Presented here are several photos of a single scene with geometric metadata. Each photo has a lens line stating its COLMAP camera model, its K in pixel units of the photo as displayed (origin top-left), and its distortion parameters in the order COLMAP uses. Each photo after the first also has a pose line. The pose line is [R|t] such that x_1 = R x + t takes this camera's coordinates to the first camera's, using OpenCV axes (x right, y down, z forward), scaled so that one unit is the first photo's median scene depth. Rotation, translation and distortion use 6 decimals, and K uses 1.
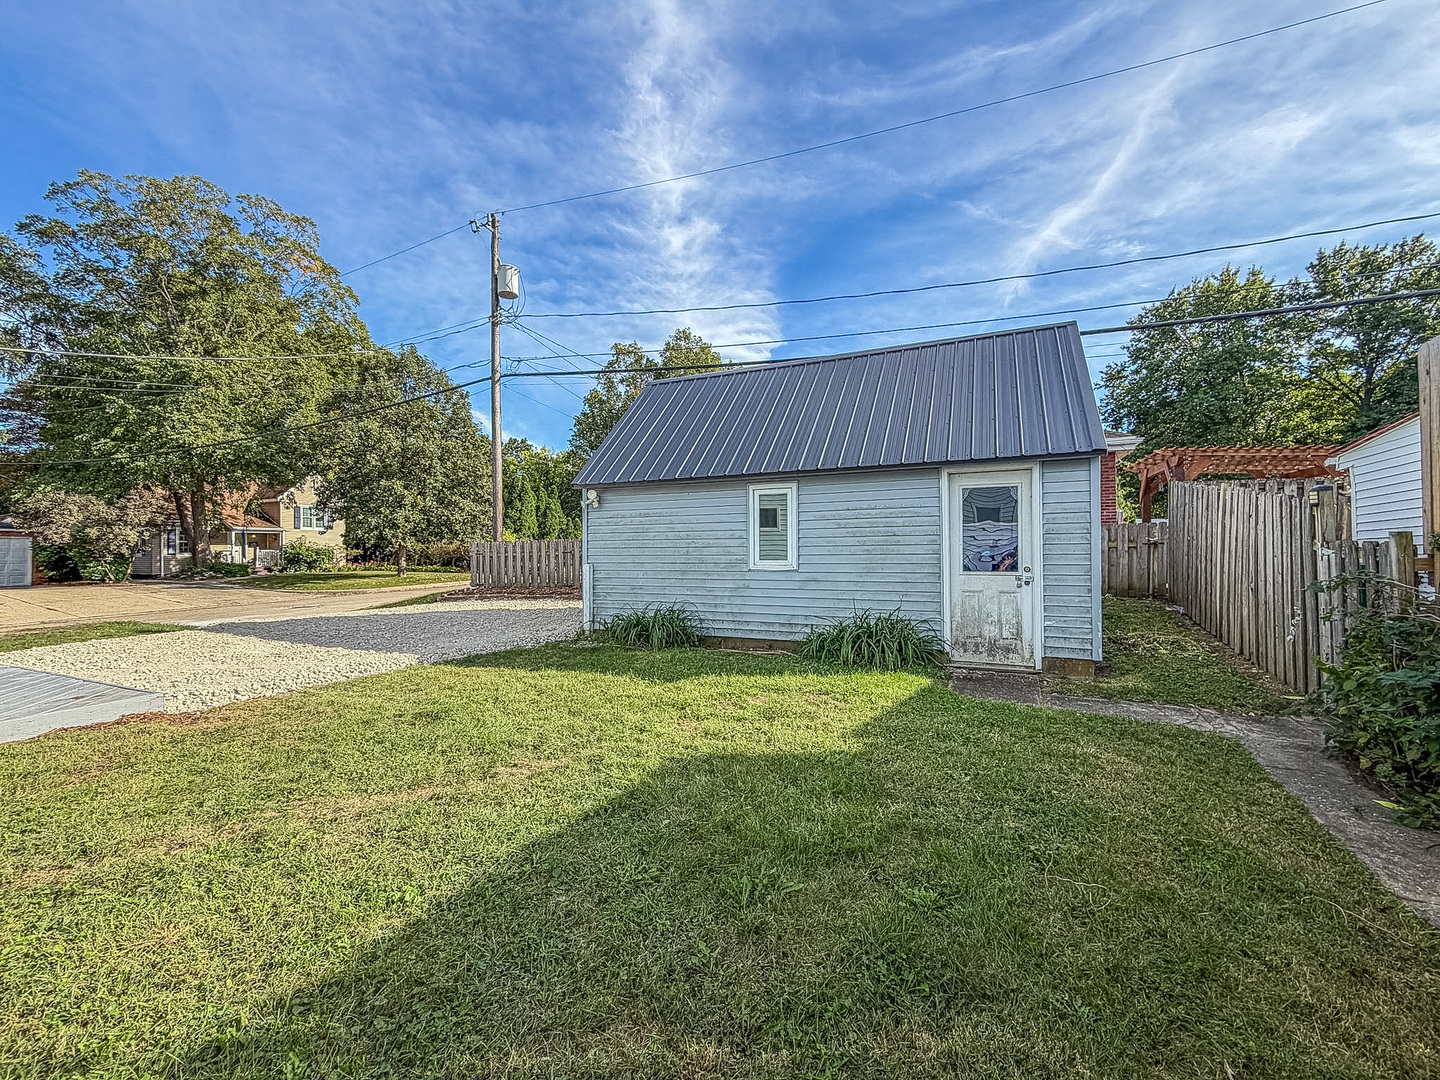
lens RADIAL K [[588.8, 0, 724.2], [0, 588.8, 535.8], [0, 0, 1]] dist [-0.002229, -0.000146]
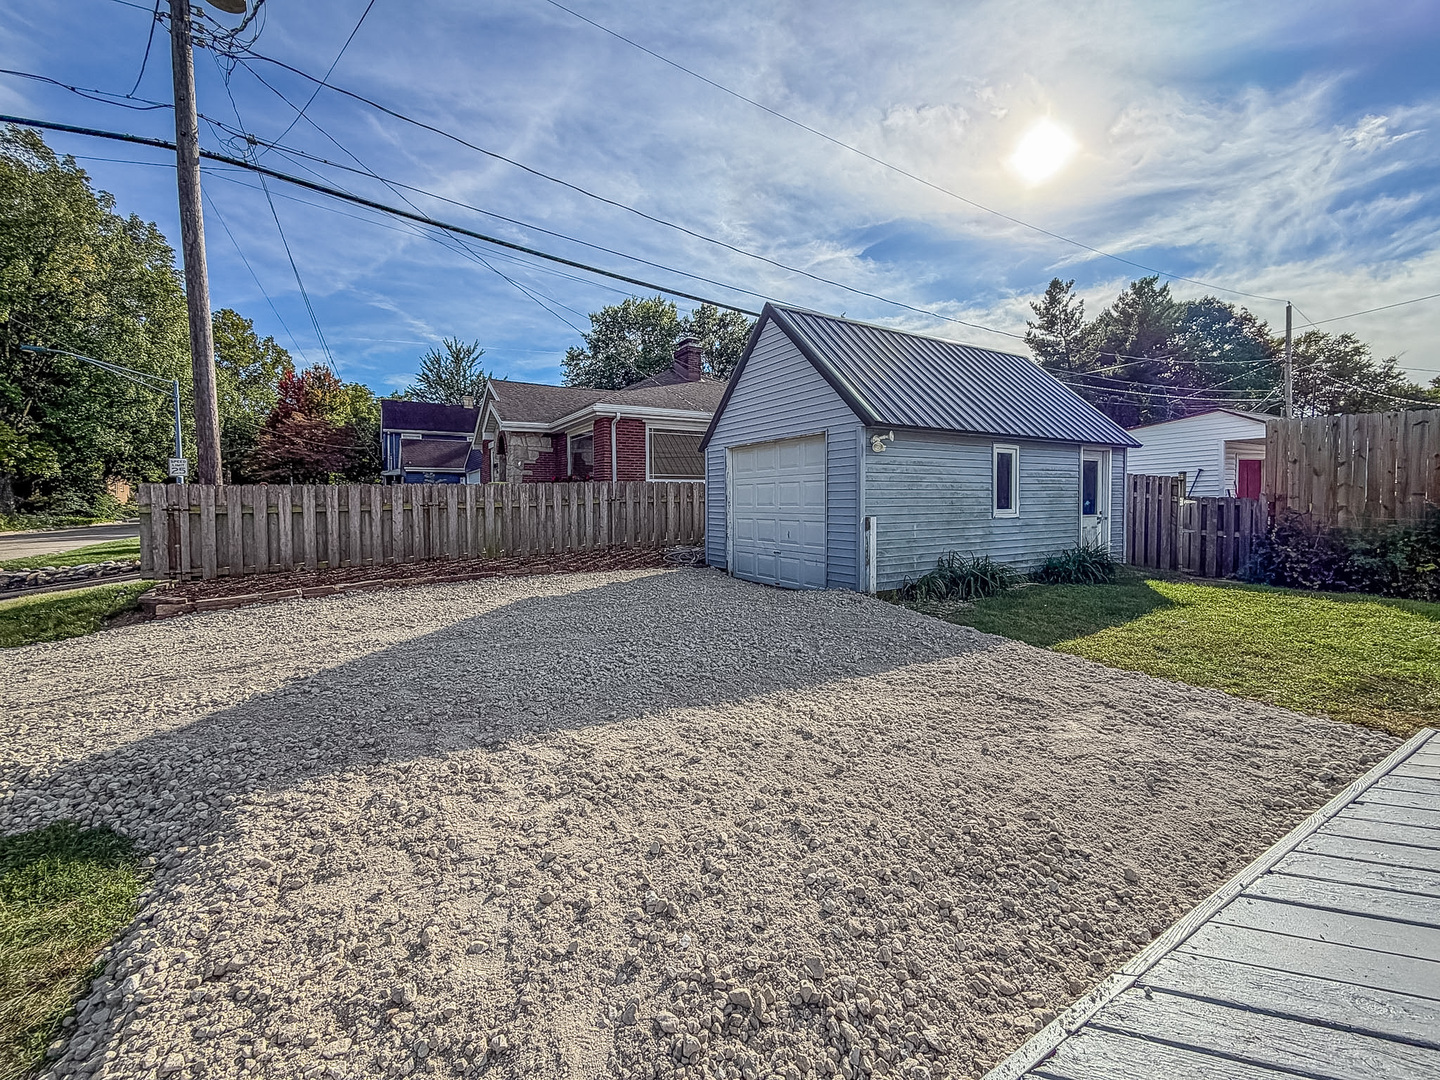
lens RADIAL K [[588.8, 0, 724.2], [0, 588.8, 535.8], [0, 0, 1]] dist [-0.002229, -0.000146]
pose [[0.579480, -0.041927, 0.813907, -1.174552], [-0.011052, 0.998180, 0.059289, 0.029940], [-0.814911, -0.043352, 0.577962, 0.759609]]
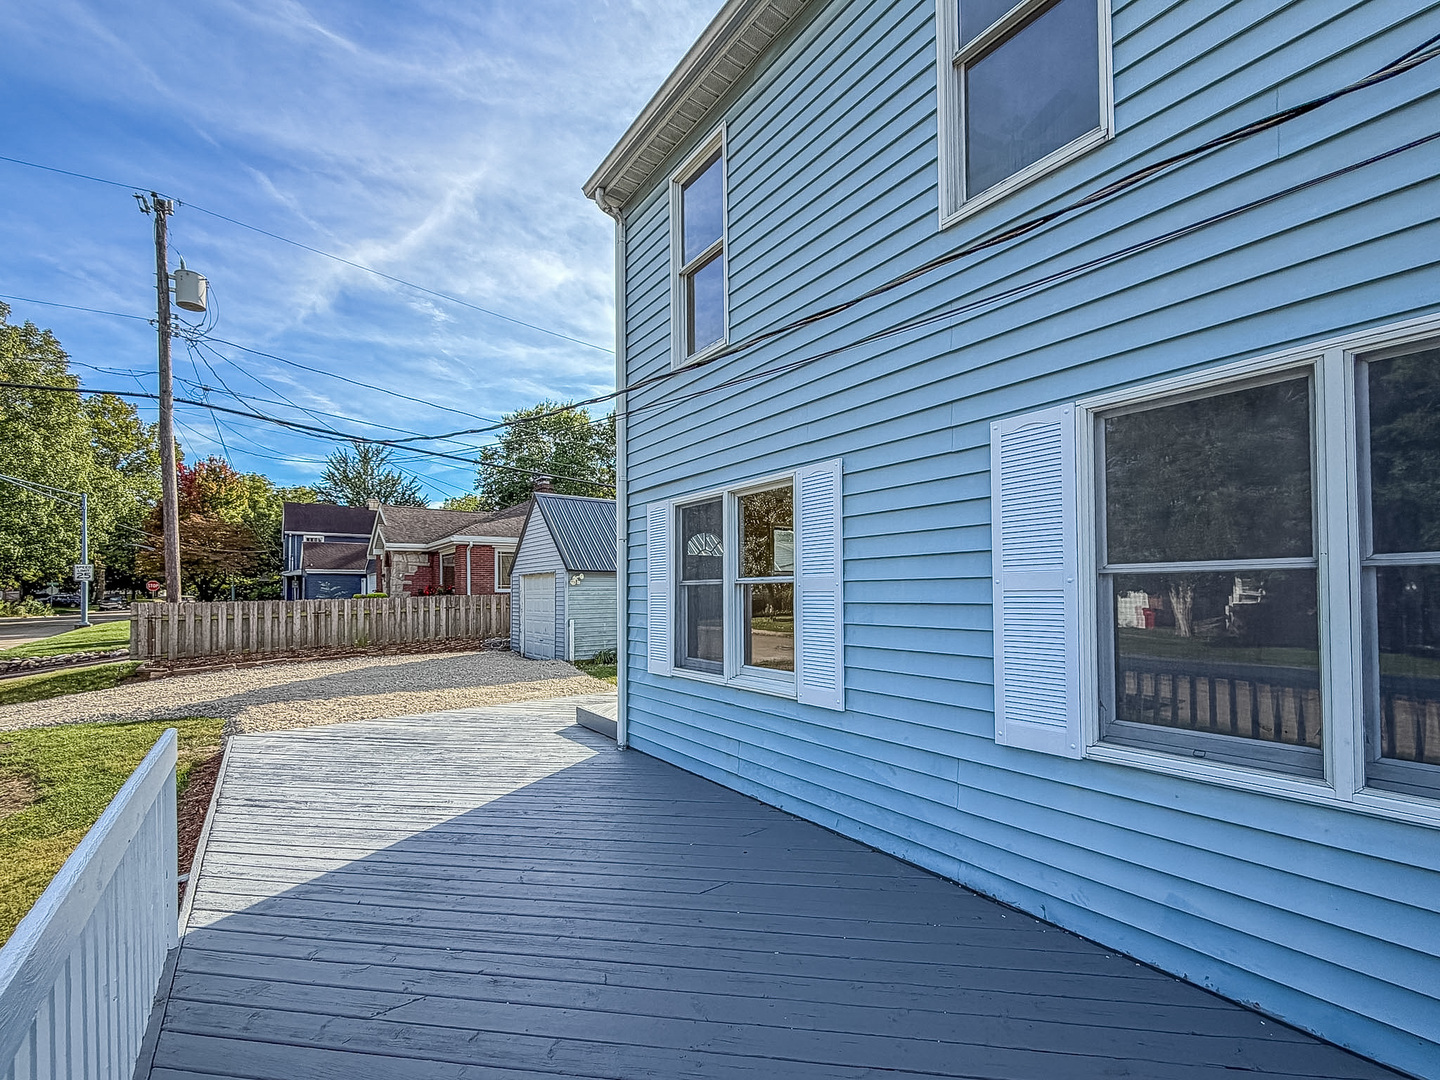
lens RADIAL K [[629.7, 0, 745.4], [0, 629.7, 575.9], [0, 0, 1]] dist [-0.002891, 0.000983]
pose [[0.483145, 0.027488, 0.875109, -1.659871], [-0.007556, 0.999601, -0.027226, -0.029738], [-0.875508, 0.006542, 0.483160, -0.245133]]
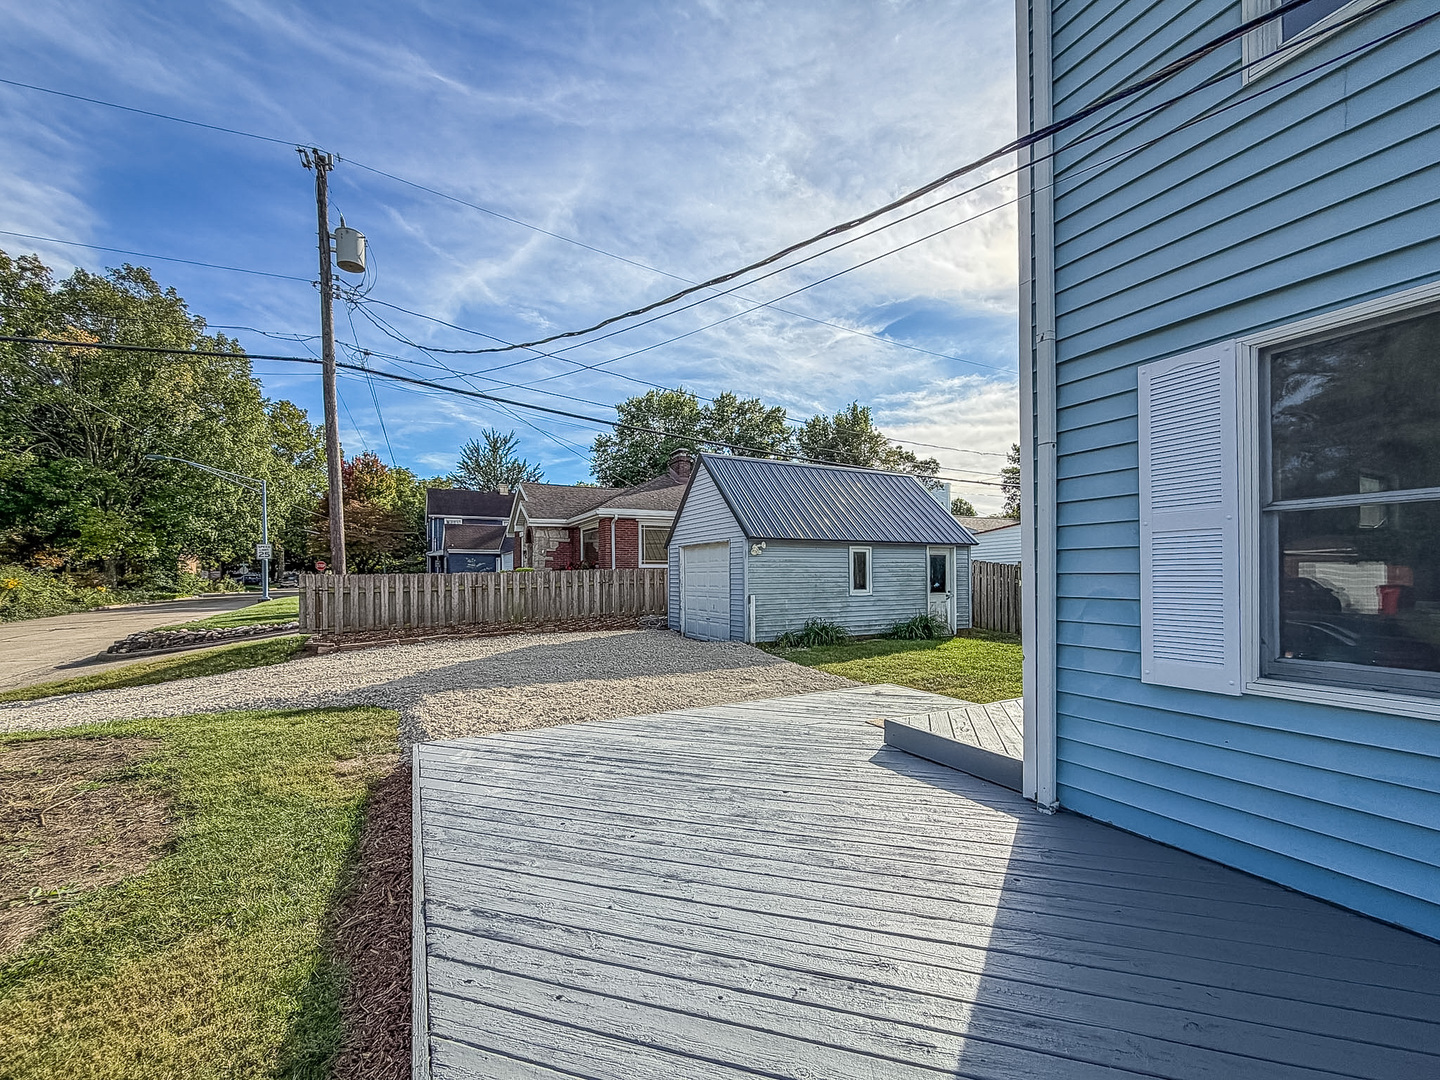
lens RADIAL K [[587.7, 0, 737.0], [0, 587.7, 588.9], [0, 0, 1]] dist [0.000720, -0.000126]
pose [[0.602669, -0.011796, 0.797904, -1.492997], [-0.010661, 0.999682, 0.022832, 0.002947], [-0.797920, -0.022267, 0.602352, 0.237227]]
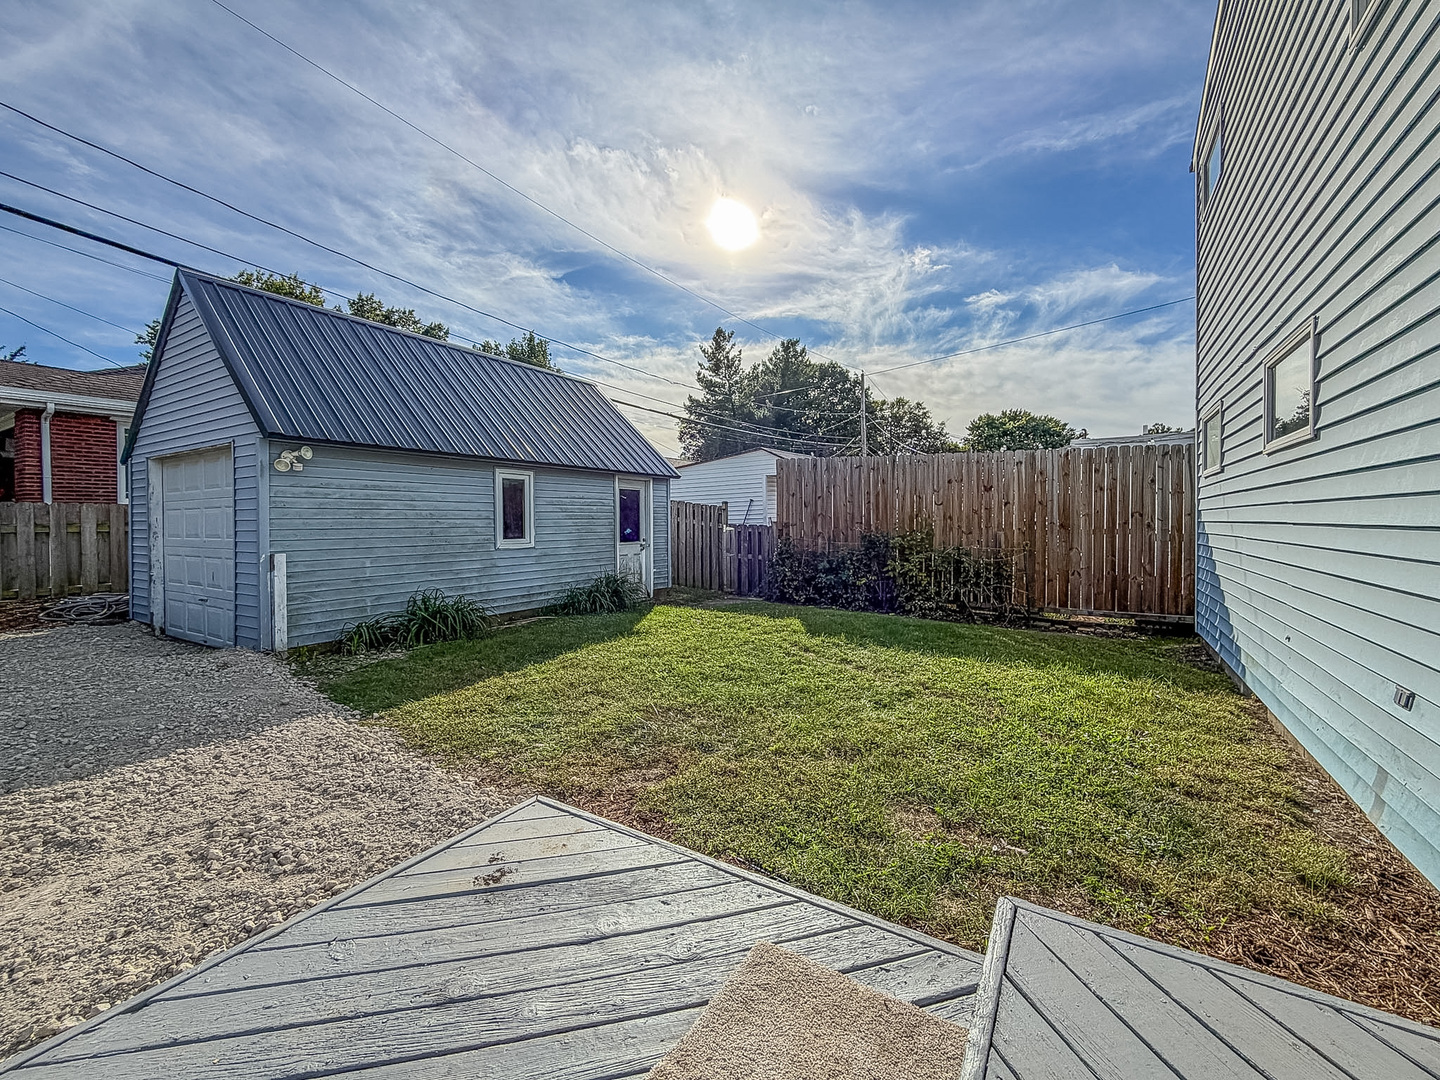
lens RADIAL K [[588.8, 0, 724.2], [0, 588.8, 535.8], [0, 0, 1]] dist [-0.002229, -0.000146]
pose [[0.135978, -0.015336, 0.990593, -0.928949], [-0.010283, 0.999804, 0.016890, 0.012041], [-0.990659, -0.012483, 0.135794, 0.453967]]
